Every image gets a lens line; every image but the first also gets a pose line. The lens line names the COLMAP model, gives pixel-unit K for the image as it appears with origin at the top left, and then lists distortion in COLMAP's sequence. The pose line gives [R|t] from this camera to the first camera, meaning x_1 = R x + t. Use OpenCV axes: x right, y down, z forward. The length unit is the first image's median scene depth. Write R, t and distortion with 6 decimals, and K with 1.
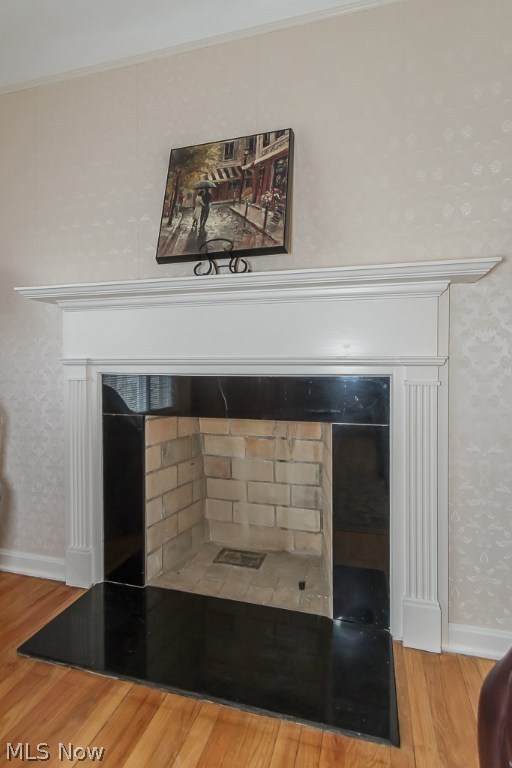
lens RADIAL K [[390.3, 0, 252.9], [0, 390.3, 368.6], [0, 0, 1]] dist [-0.005928, 0.000334]
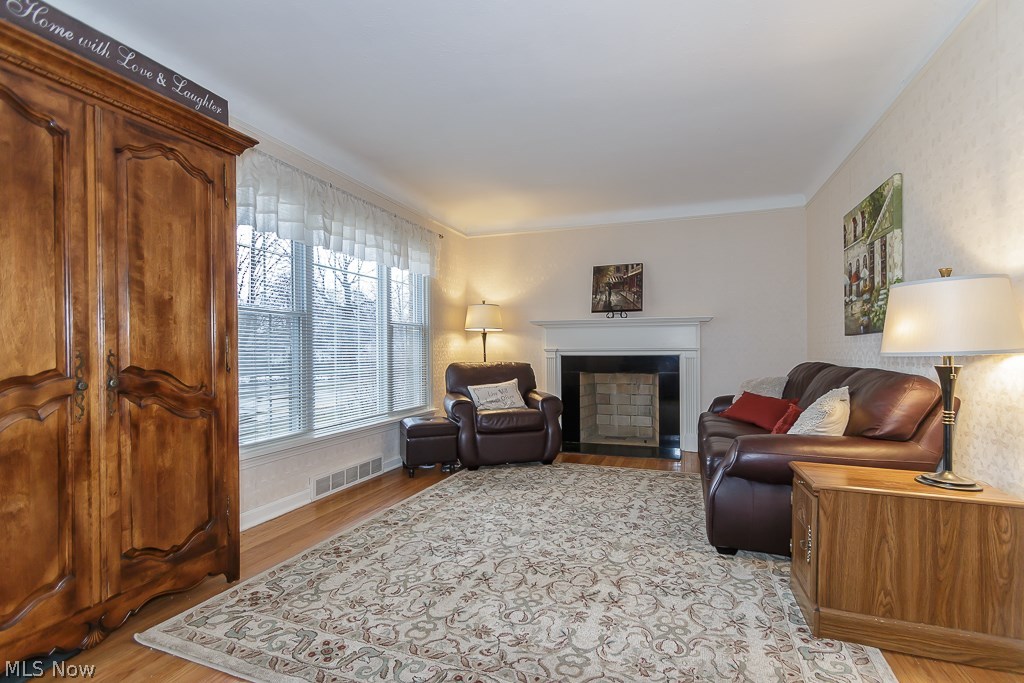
lens RADIAL K [[492.6, 0, 520.6], [0, 492.6, 344.1], [0, 0, 1]] dist [0.002464, -0.003010]
pose [[0.999704, -0.000023, -0.024343, -0.643856], [-0.000887, 0.999300, -0.037395, 0.069171], [0.024327, 0.037405, 0.999004, -2.342916]]
